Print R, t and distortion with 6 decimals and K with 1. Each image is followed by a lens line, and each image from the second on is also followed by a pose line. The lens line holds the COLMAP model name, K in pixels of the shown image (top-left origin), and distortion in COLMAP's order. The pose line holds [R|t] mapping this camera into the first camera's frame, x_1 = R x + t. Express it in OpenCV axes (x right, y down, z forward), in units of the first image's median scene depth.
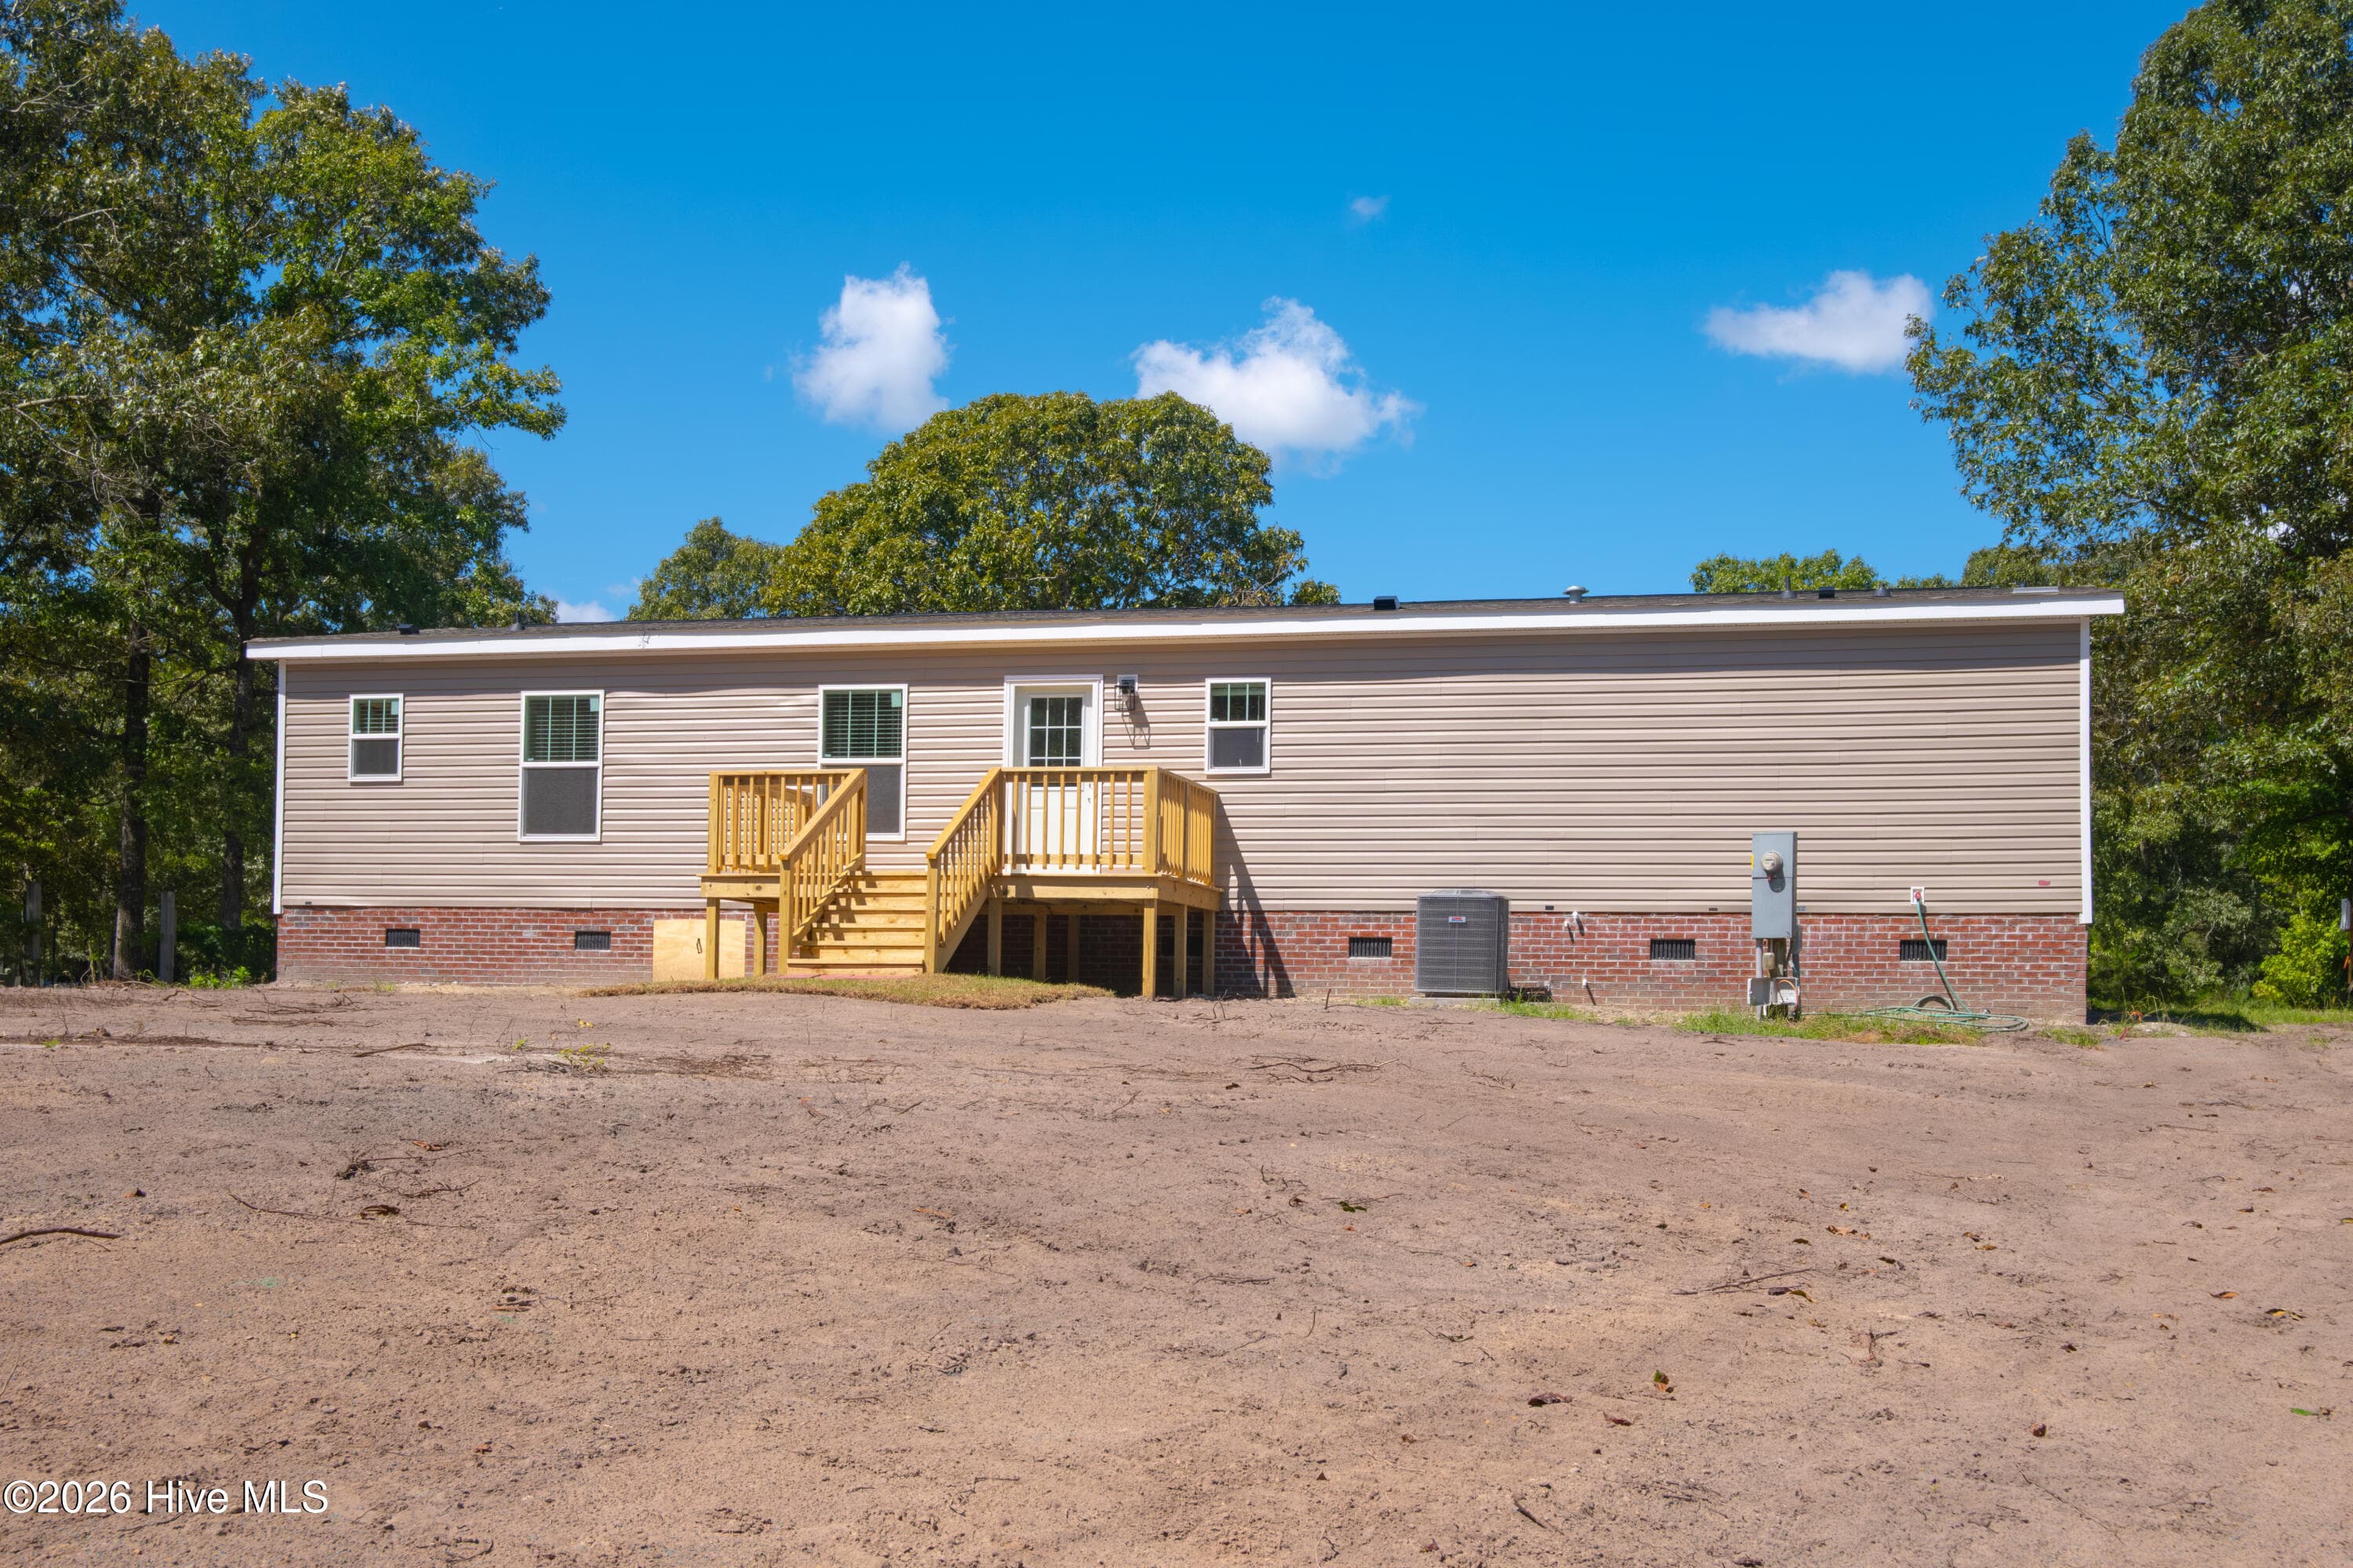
lens RADIAL K [[1467.5, 0, 1176.5], [0, 1467.5, 784.0], [0, 0, 1]] dist [-0.010826, -0.001666]
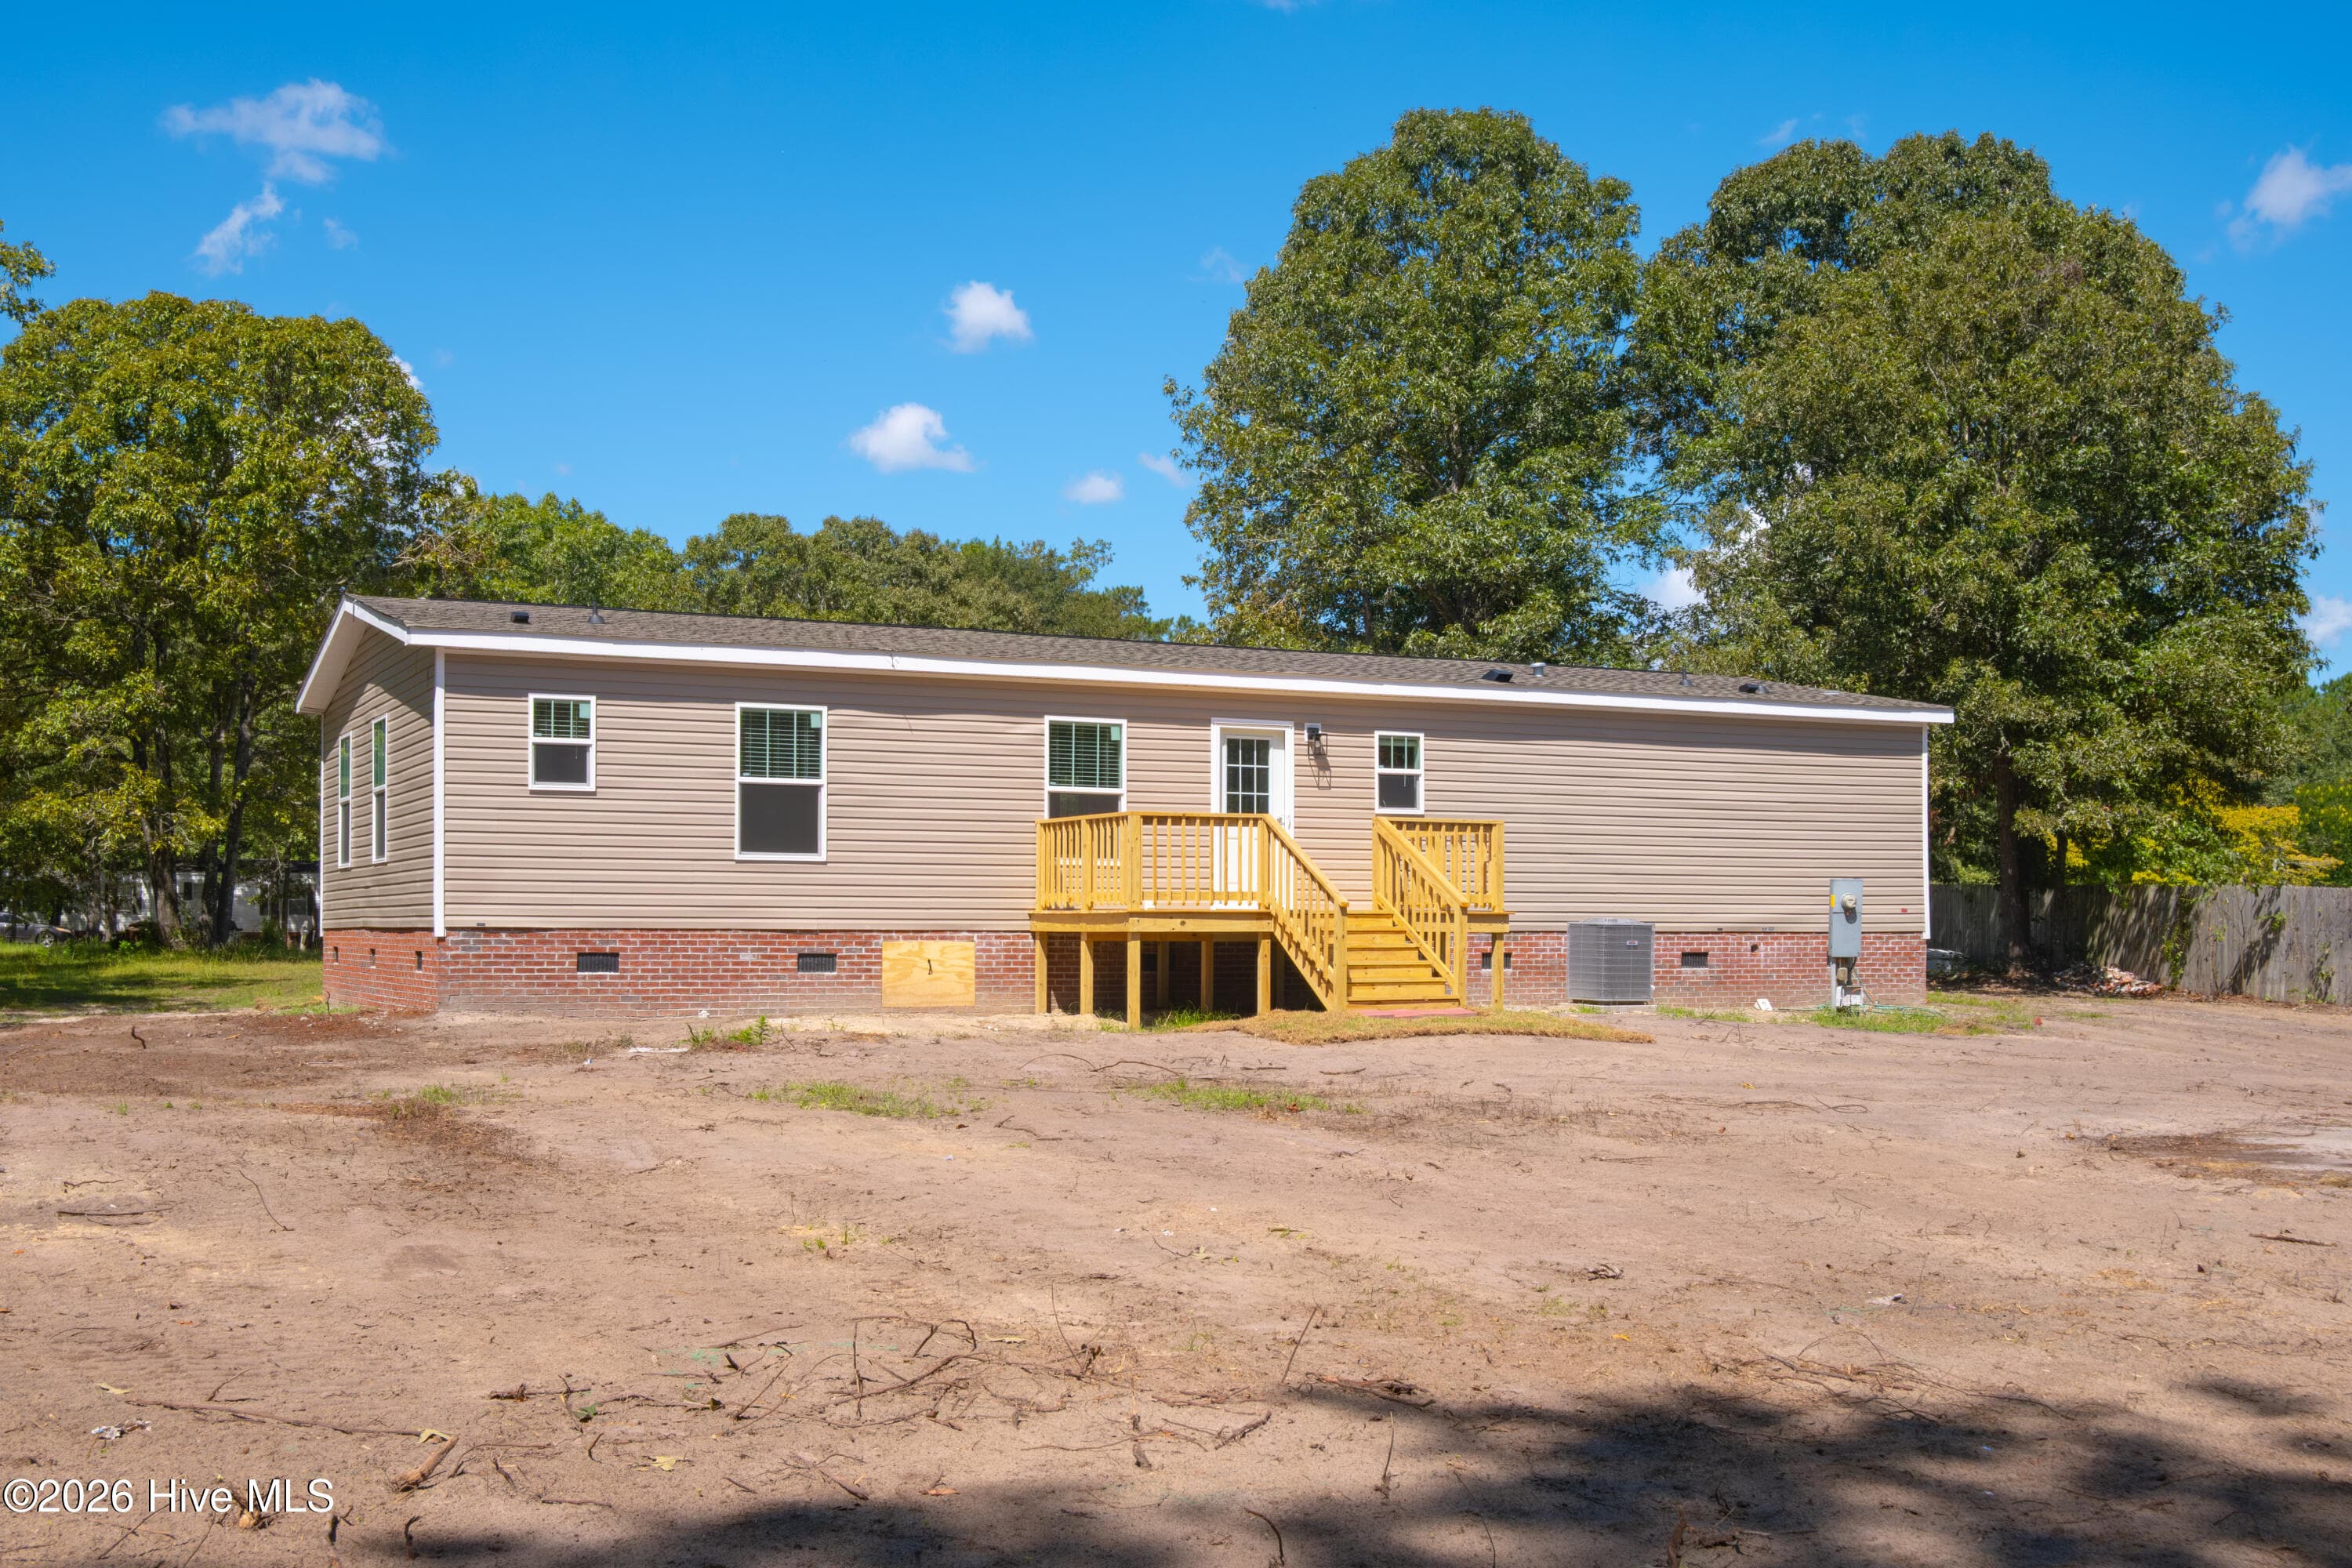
lens RADIAL K [[1466.8, 0, 1176.0], [0, 1466.8, 784.0], [0, 0, 1]] dist [-0.010826, -0.001666]
pose [[0.906312, 0.040949, 0.420621, -0.597025], [-0.031639, 0.999076, -0.029093, 0.008822], [-0.421424, 0.013059, 0.906770, 0.014610]]
